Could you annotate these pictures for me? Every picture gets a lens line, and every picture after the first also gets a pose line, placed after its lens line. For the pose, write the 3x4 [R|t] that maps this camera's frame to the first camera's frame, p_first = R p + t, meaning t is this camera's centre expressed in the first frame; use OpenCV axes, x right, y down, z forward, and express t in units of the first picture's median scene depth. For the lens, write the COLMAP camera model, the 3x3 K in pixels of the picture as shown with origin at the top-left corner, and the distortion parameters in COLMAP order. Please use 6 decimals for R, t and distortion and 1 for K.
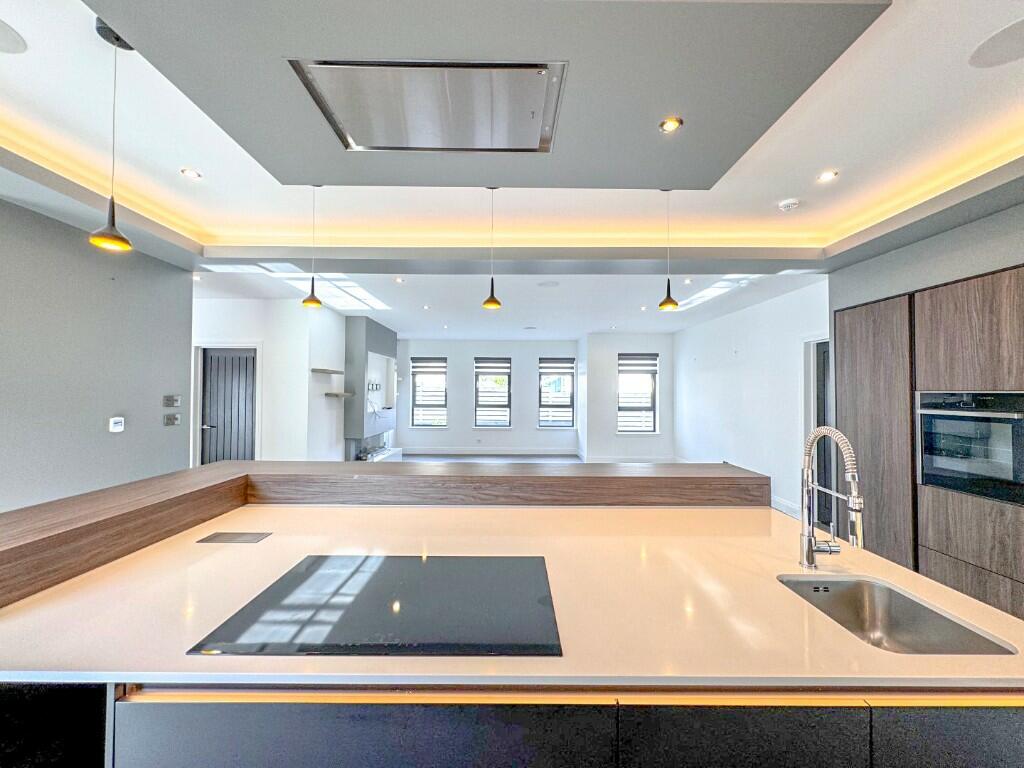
lens RADIAL K [[404.7, 0, 512.0], [0, 404.7, 384.0], [0, 0, 1]] dist [-0.000956, -0.000087]
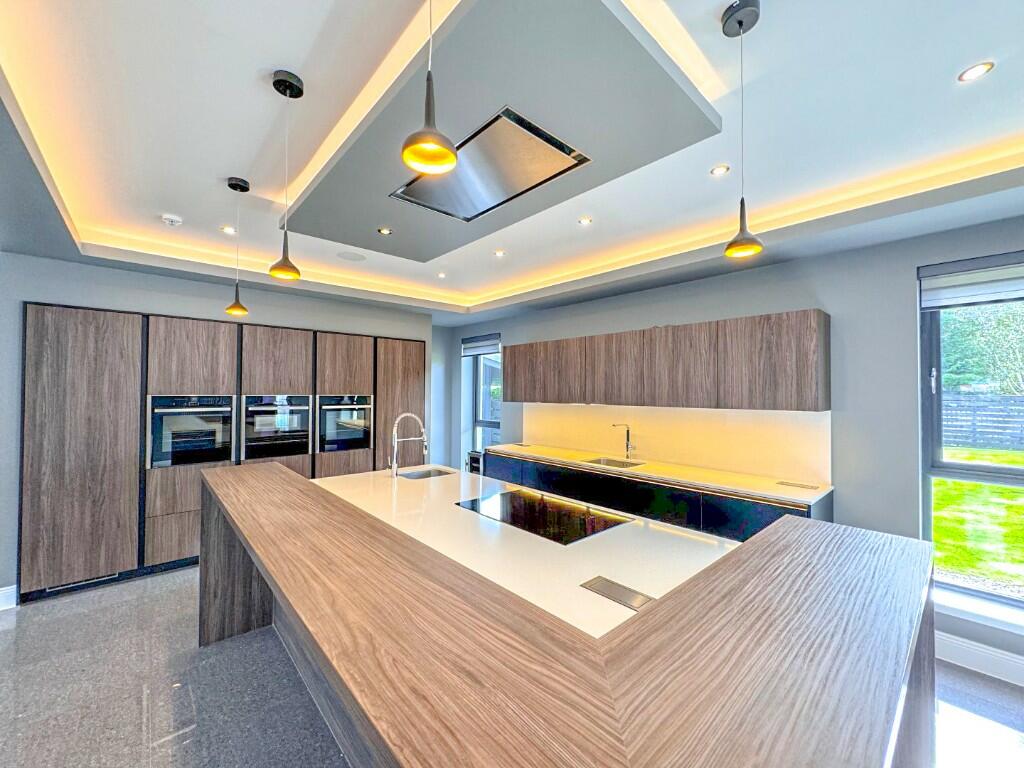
lens RADIAL K [[404.7, 0, 512.0], [0, 404.7, 384.0], [0, 0, 1]] dist [-0.000956, -0.000087]
pose [[-0.674910, 0.006044, 0.737875, -0.688085], [-0.019490, 0.999472, -0.026013, -0.004179], [-0.737643, -0.031938, -0.674436, 1.033133]]
